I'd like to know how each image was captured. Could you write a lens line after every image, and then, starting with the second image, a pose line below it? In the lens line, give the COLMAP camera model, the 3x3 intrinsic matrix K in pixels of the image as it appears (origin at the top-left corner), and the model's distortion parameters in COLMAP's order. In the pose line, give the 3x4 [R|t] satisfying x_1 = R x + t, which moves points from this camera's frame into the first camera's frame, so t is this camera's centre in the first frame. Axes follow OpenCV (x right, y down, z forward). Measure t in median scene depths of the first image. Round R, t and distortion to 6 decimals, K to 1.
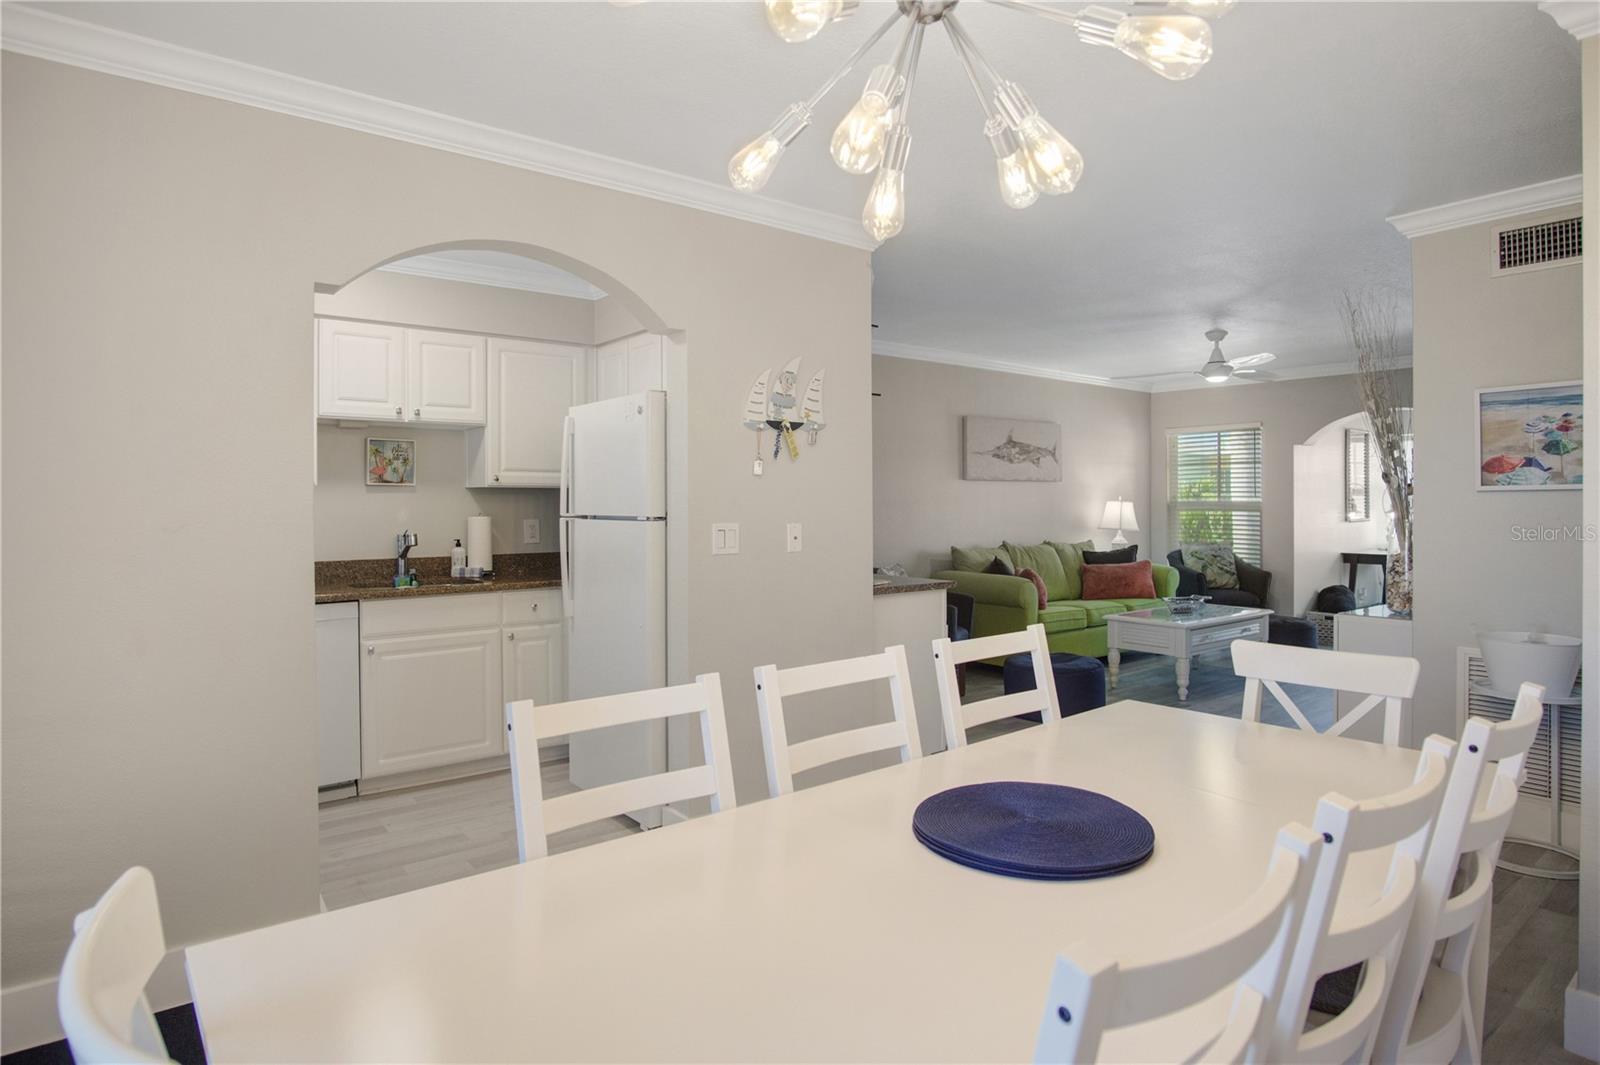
lens RADIAL K [[876.2, 0, 790.2], [0, 876.2, 517.1], [0, 0, 1]] dist [-0.035056, 0.007745]
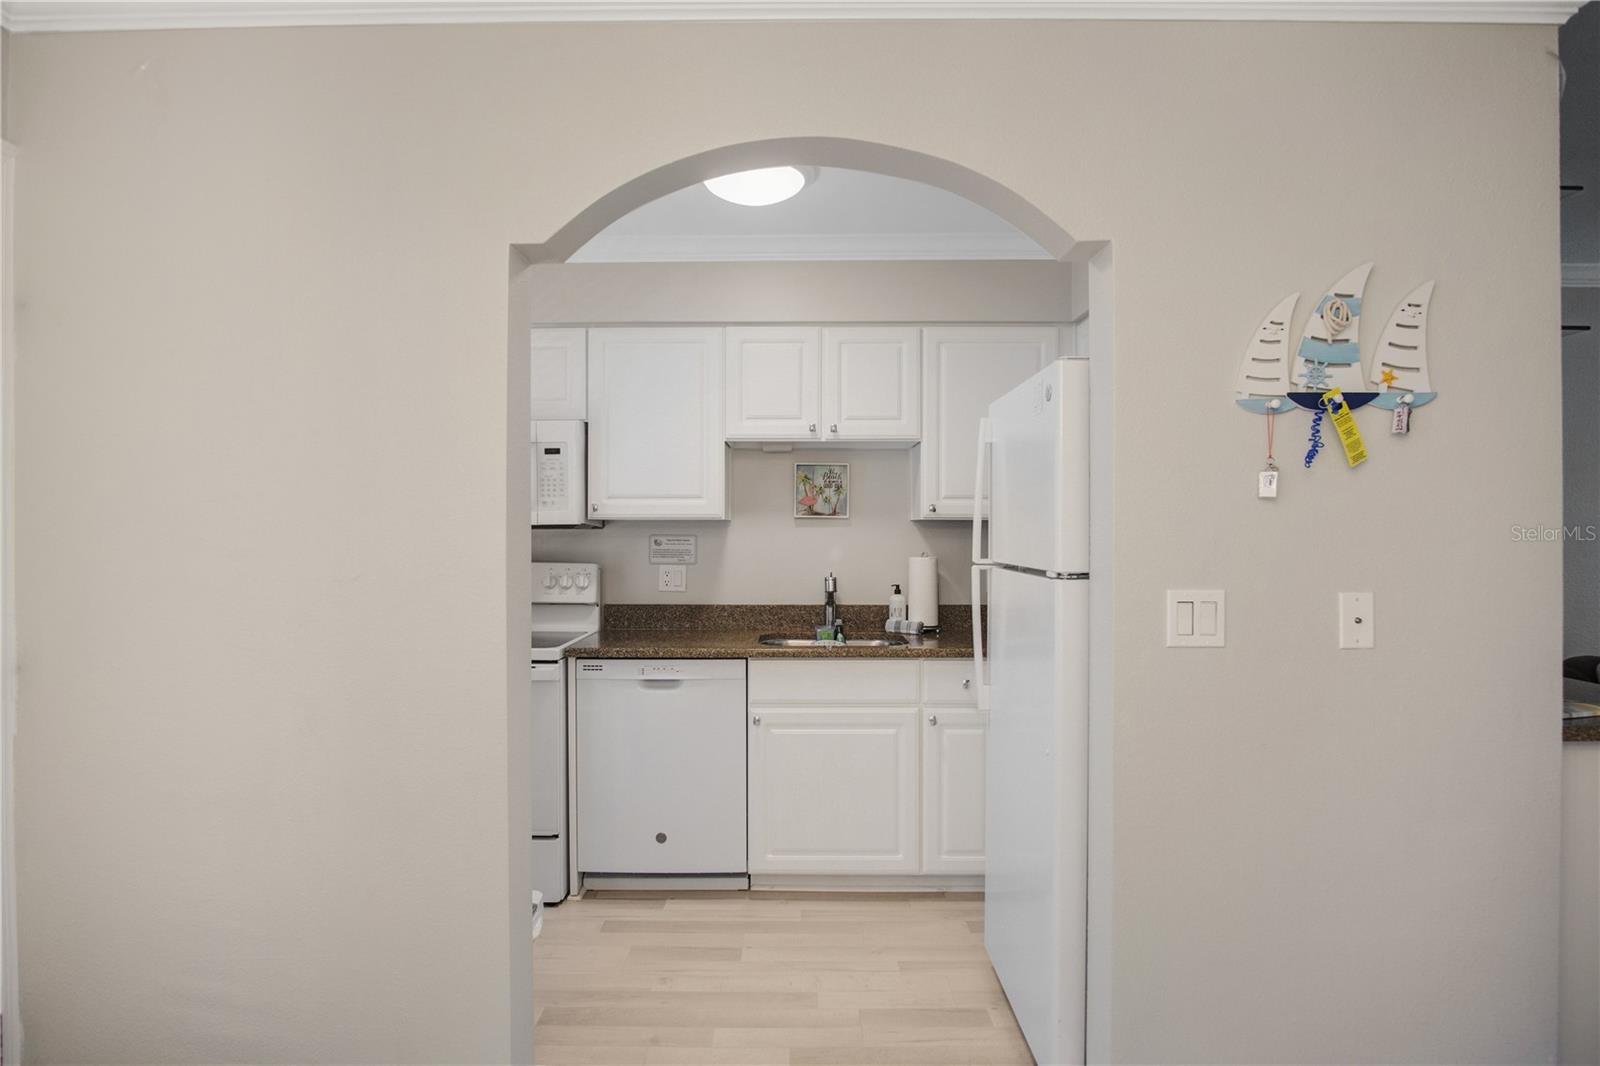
lens RADIAL K [[876.2, 0, 787.9], [0, 876.2, 533.2], [0, 0, 1]] dist [-0.035056, 0.007745]
pose [[0.776456, 0.005522, -0.630147, 0.063380], [-0.013042, 0.999888, -0.007309, -0.018810], [0.630036, 0.013894, 0.776442, 0.397051]]
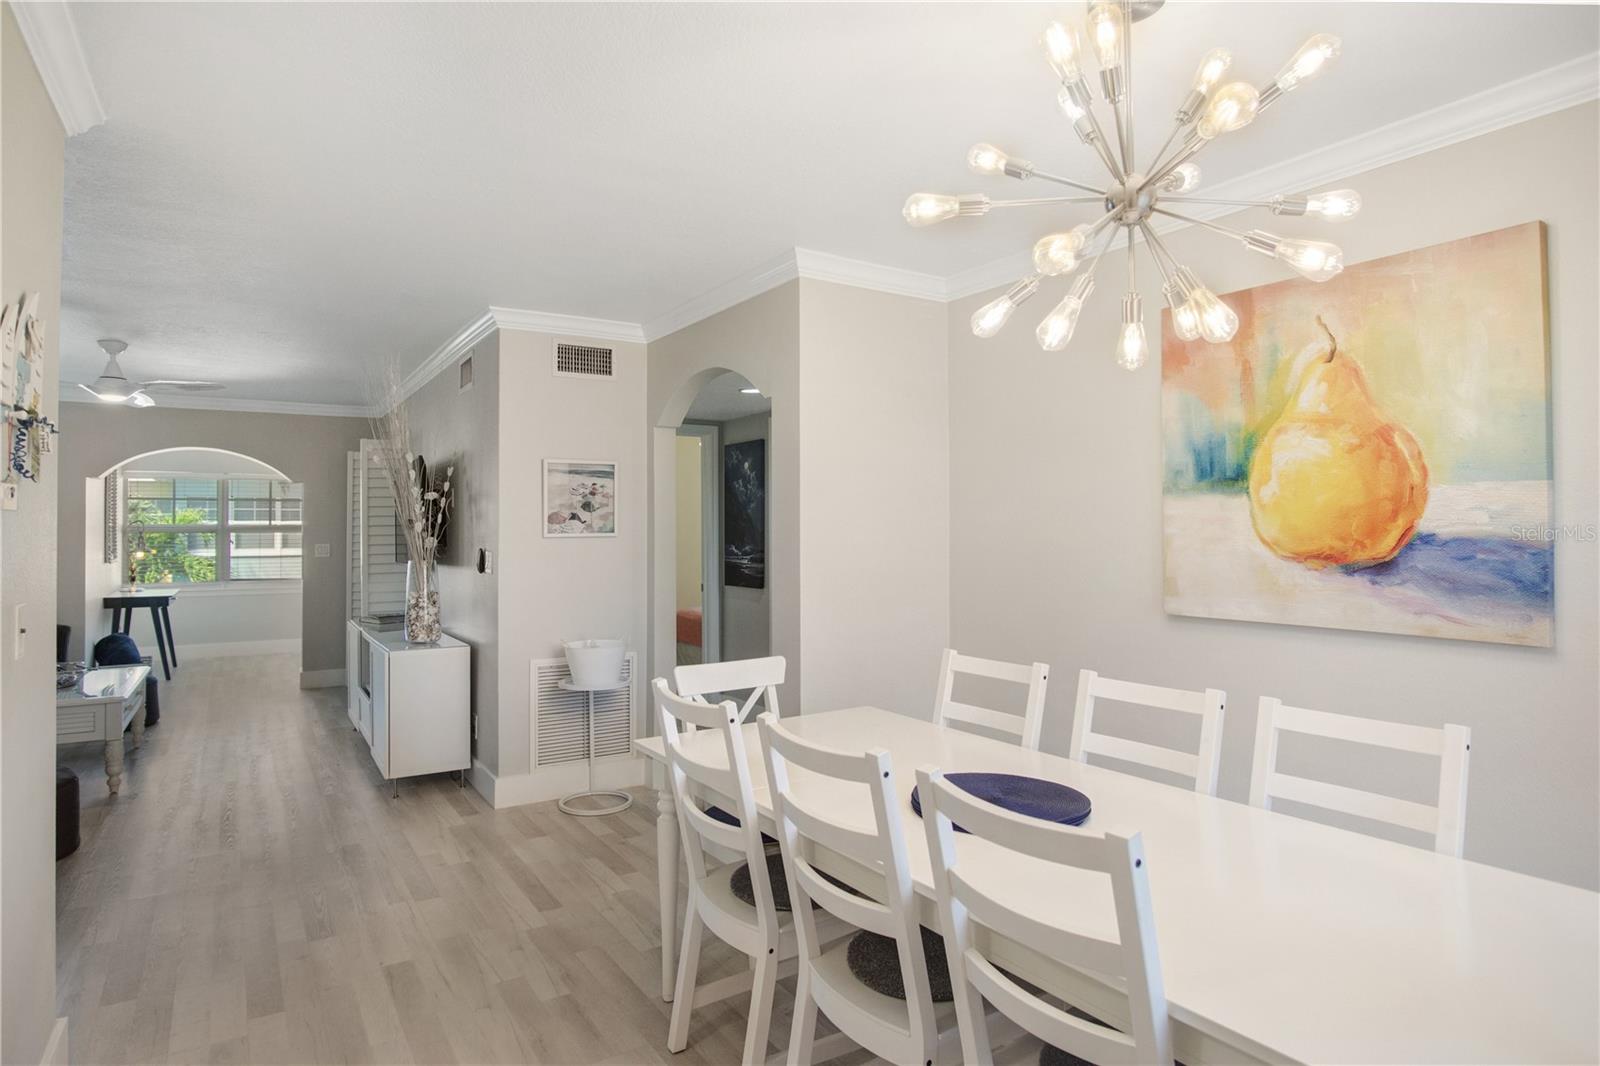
lens RADIAL K [[876.2, 0, 788.5], [0, 876.2, 518.1], [0, 0, 1]] dist [-0.035056, 0.007745]
pose [[0.104977, 0.017510, 0.994320, -0.453040], [0.018849, 0.999630, -0.019594, -0.025971], [-0.994296, 0.020799, 0.104608, 0.478281]]
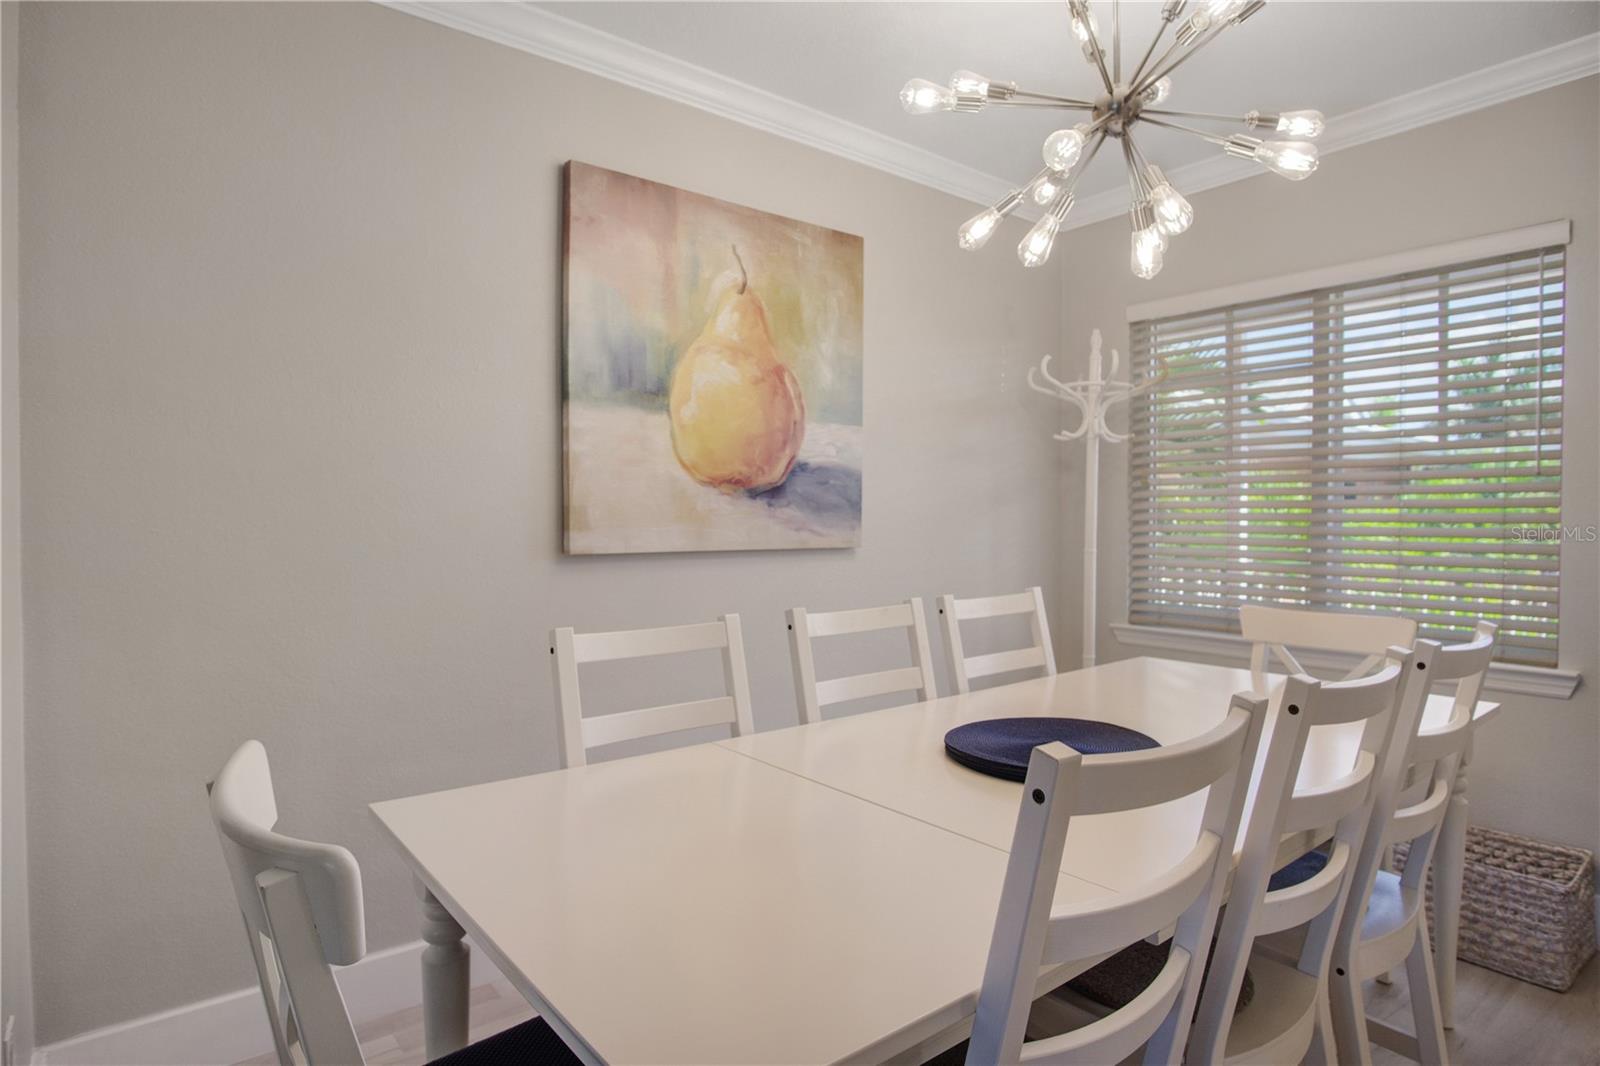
lens RADIAL K [[876.2, 0, 794.2], [0, 876.2, 529.4], [0, 0, 1]] dist [-0.035056, 0.007745]
pose [[-0.999979, 0.004769, 0.004422, 0.240334], [0.004894, 0.999578, 0.028636, 0.019169], [-0.004284, 0.028657, -0.999580, 0.853117]]
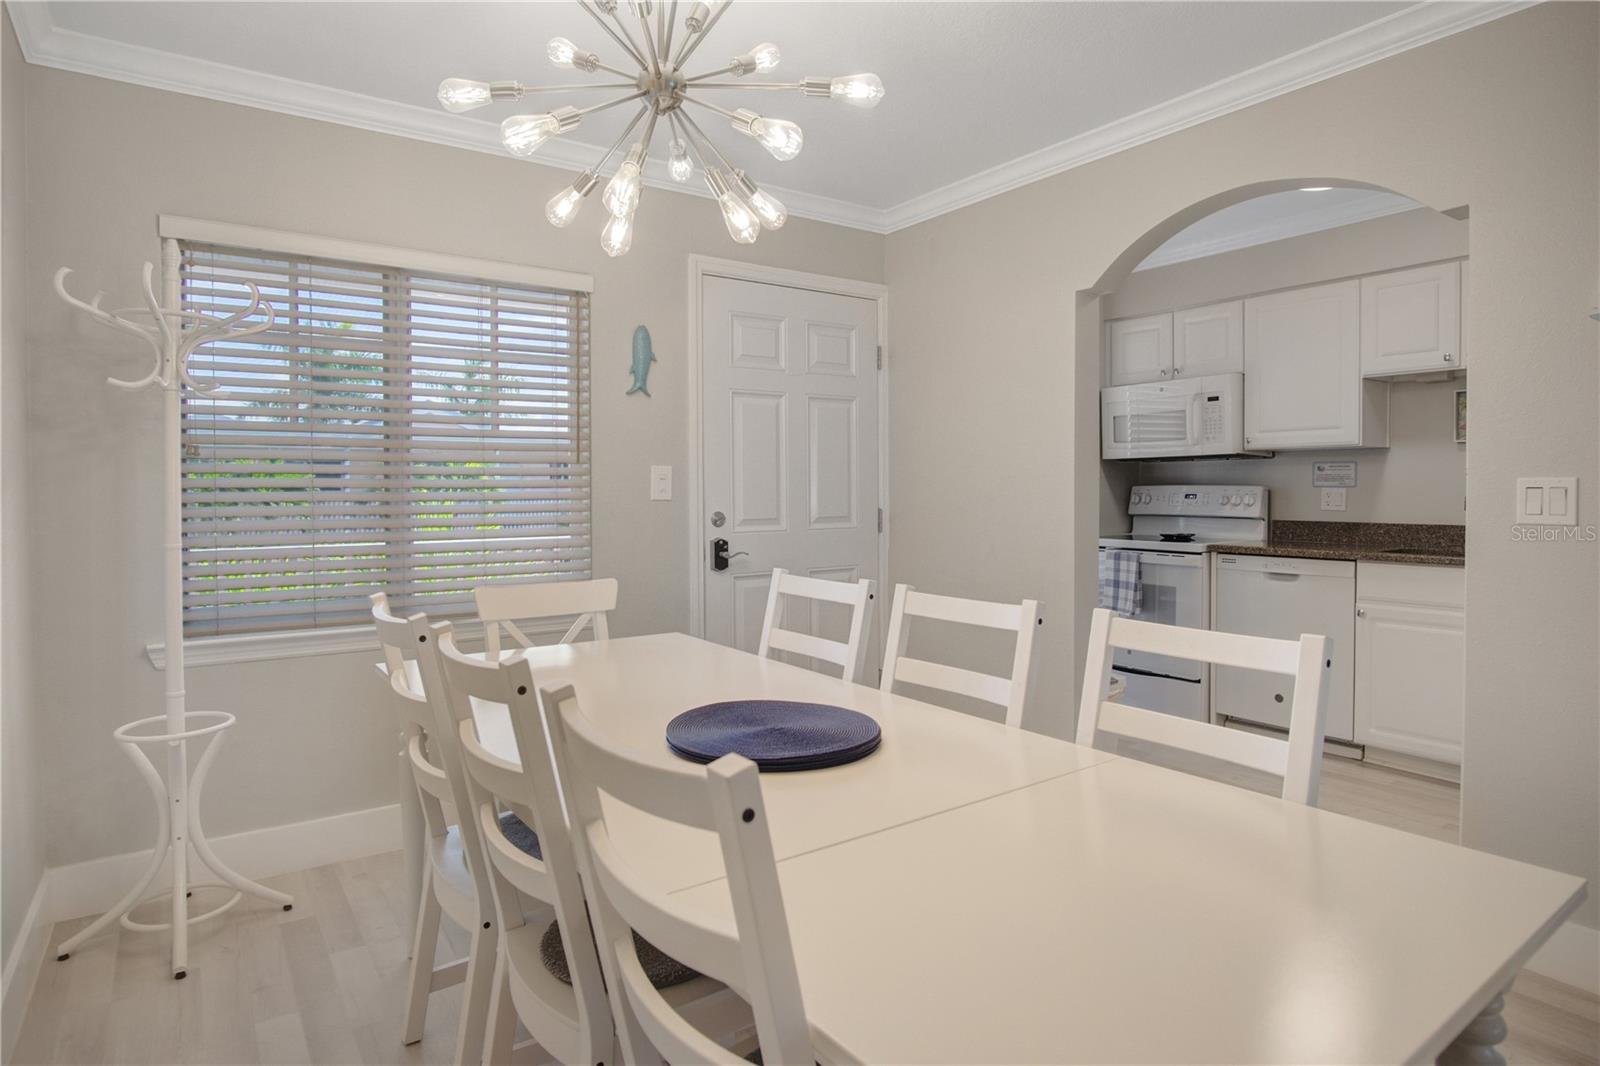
lens RADIAL K [[876.2, 0, 786.7], [0, 876.2, 509.7], [0, 0, 1]] dist [-0.035056, 0.007745]
pose [[-0.066198, 0.028888, -0.997388, 0.554757], [-0.011313, 0.999495, 0.029699, 0.017317], [0.997742, 0.013250, -0.065838, 0.444967]]
